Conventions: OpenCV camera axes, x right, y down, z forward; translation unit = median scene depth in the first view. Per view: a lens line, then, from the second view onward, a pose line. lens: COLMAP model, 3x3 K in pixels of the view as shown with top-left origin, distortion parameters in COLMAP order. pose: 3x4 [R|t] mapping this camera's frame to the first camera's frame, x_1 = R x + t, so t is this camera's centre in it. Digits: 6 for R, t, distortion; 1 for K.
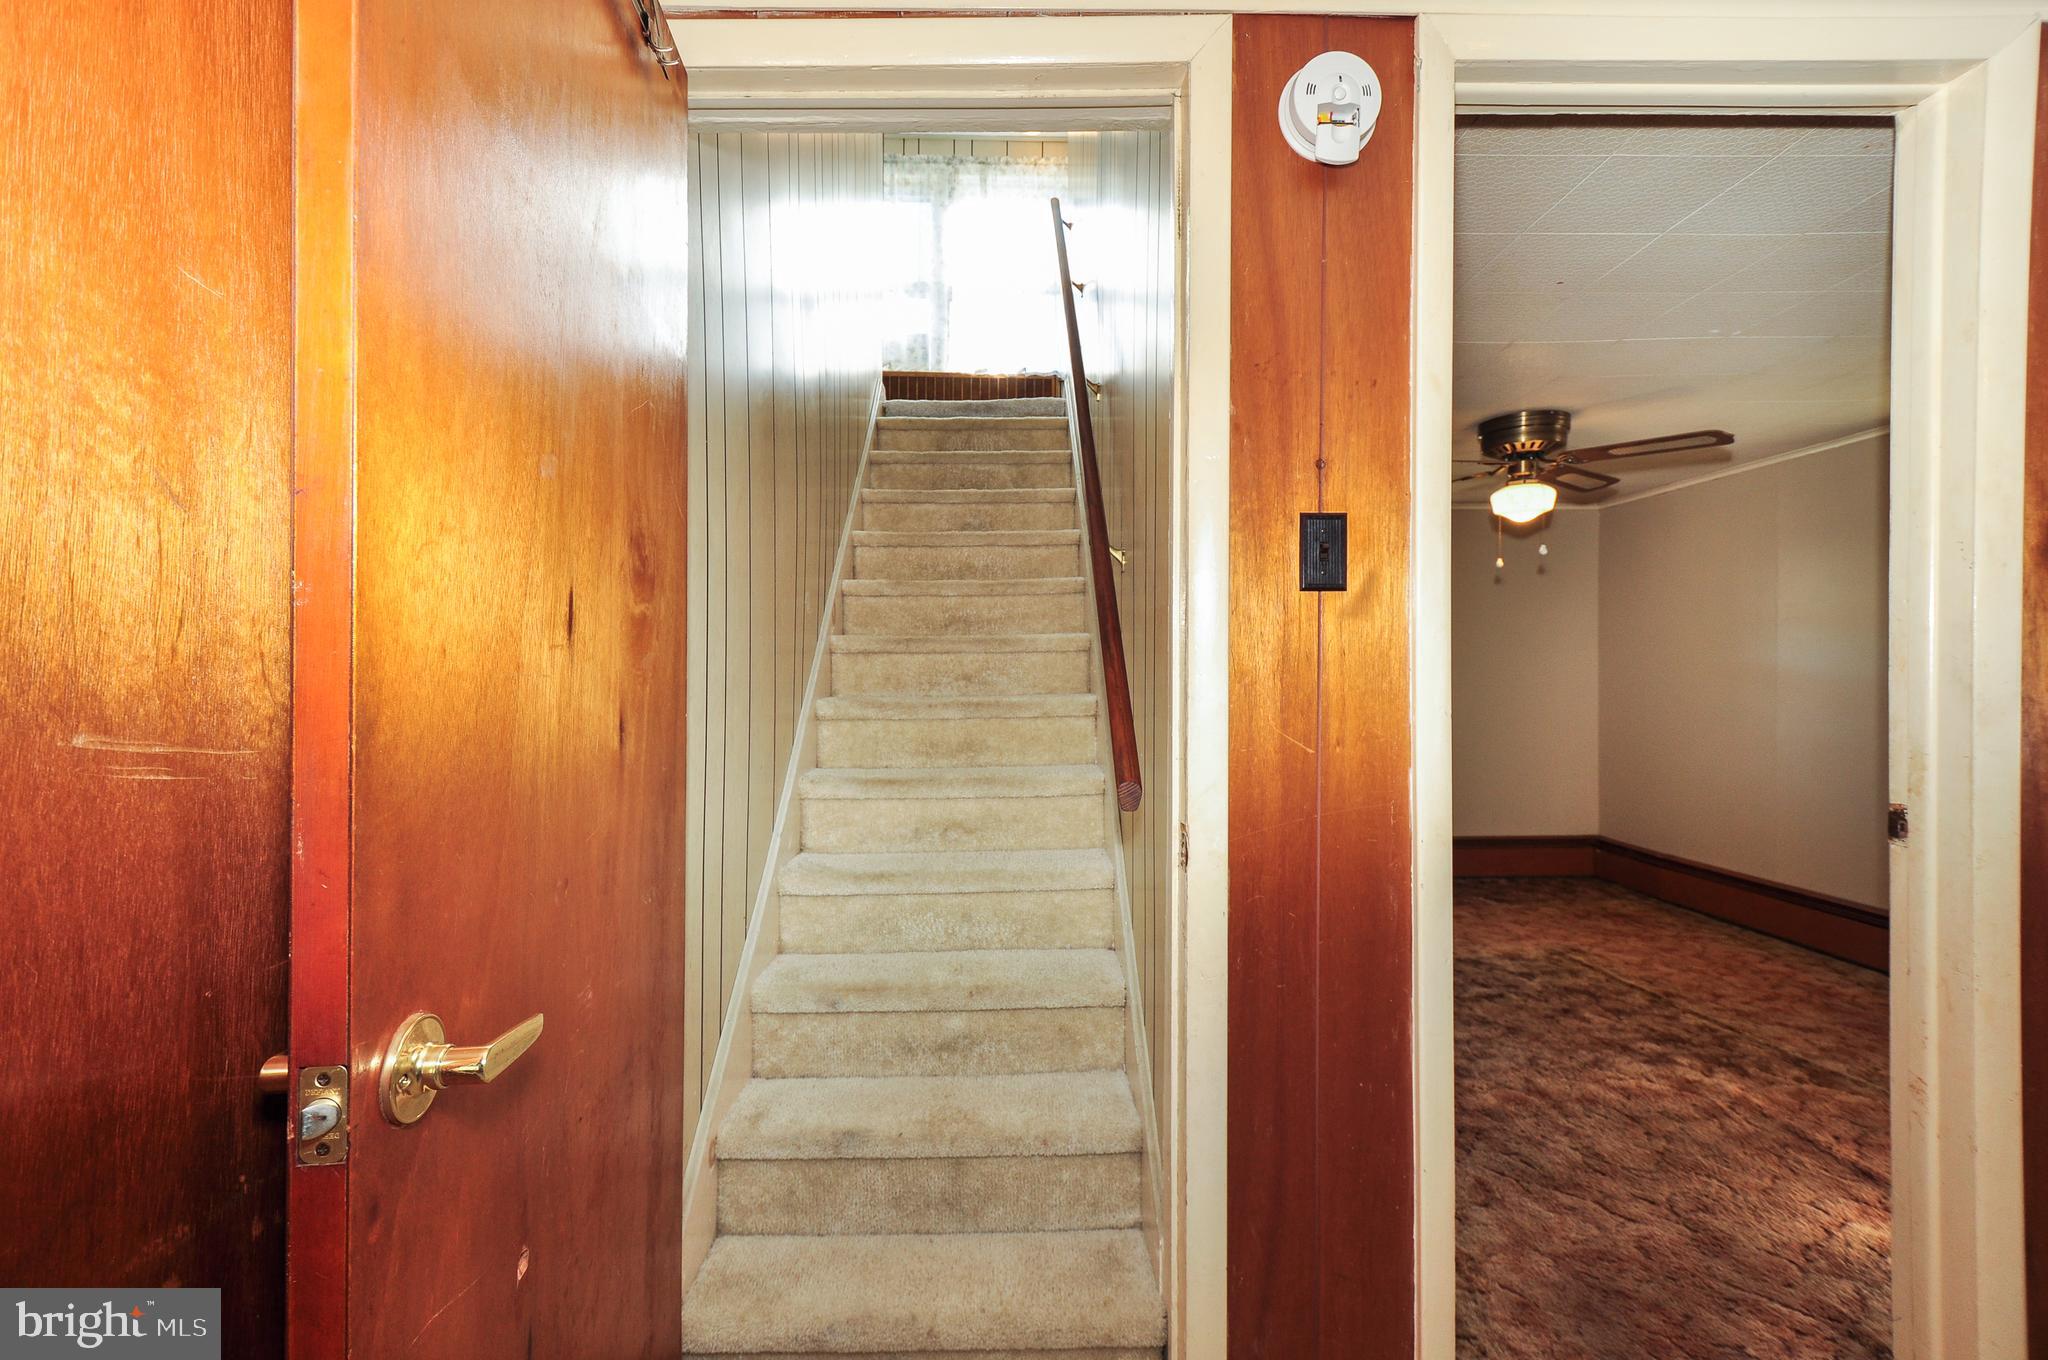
lens RADIAL K [[869.3, 0, 1017.0], [0, 869.3, 667.8], [0, 0, 1]] dist [-0.000367, -0.000217]
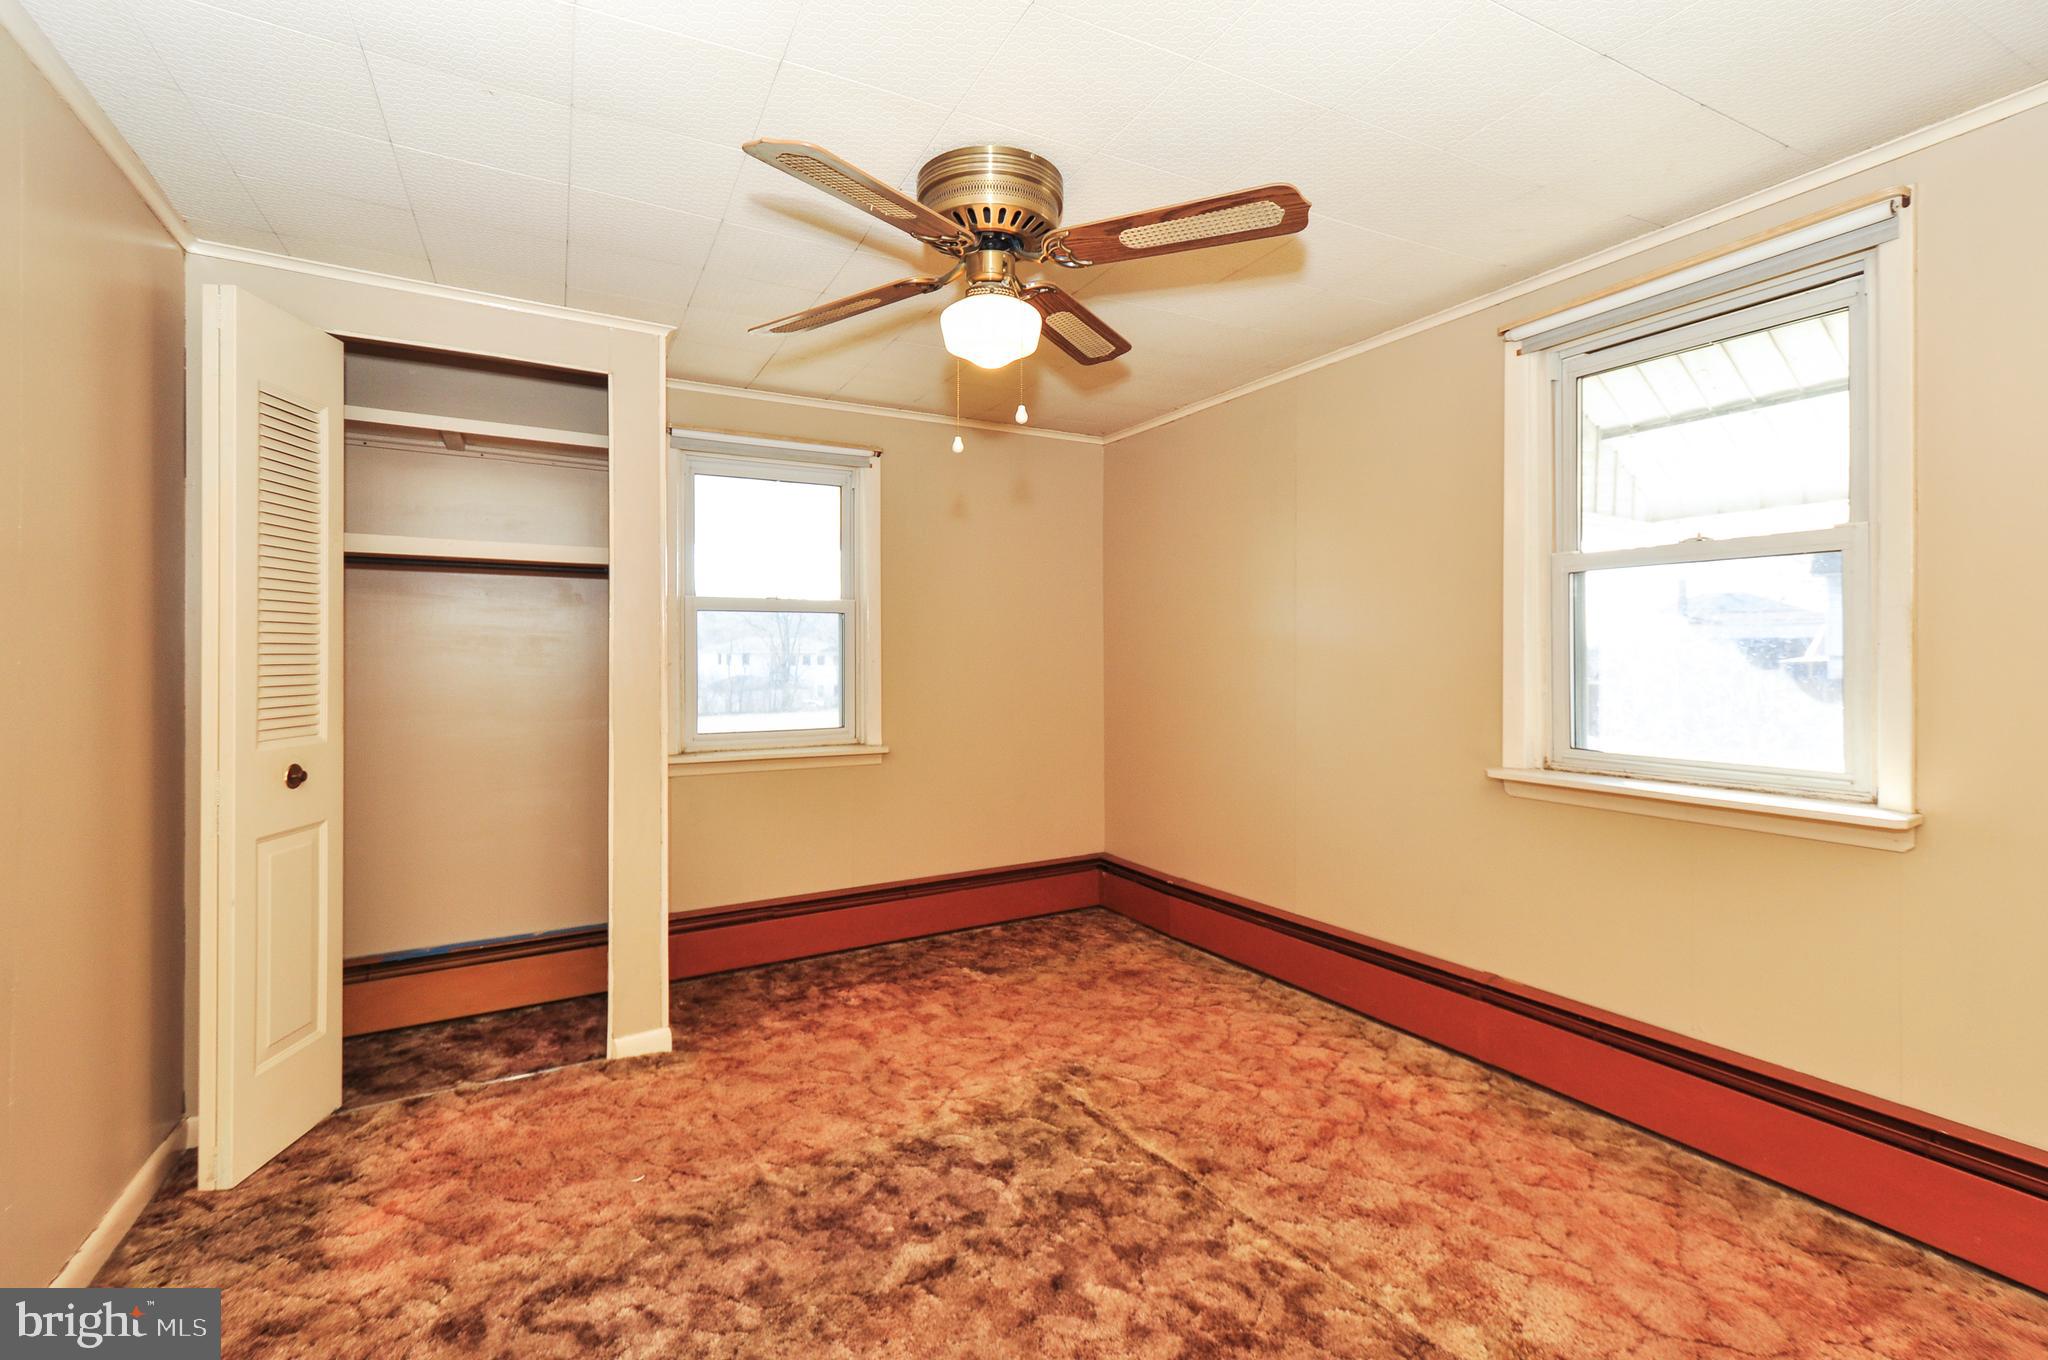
lens RADIAL K [[869.3, 0, 1017.0], [0, 869.3, 667.8], [0, 0, 1]] dist [-0.000367, -0.000217]
pose [[0.881048, -0.011786, 0.472880, 0.333820], [0.004990, 0.999865, 0.015624, 0.016019], [-0.473000, -0.011406, 0.880989, 0.503660]]
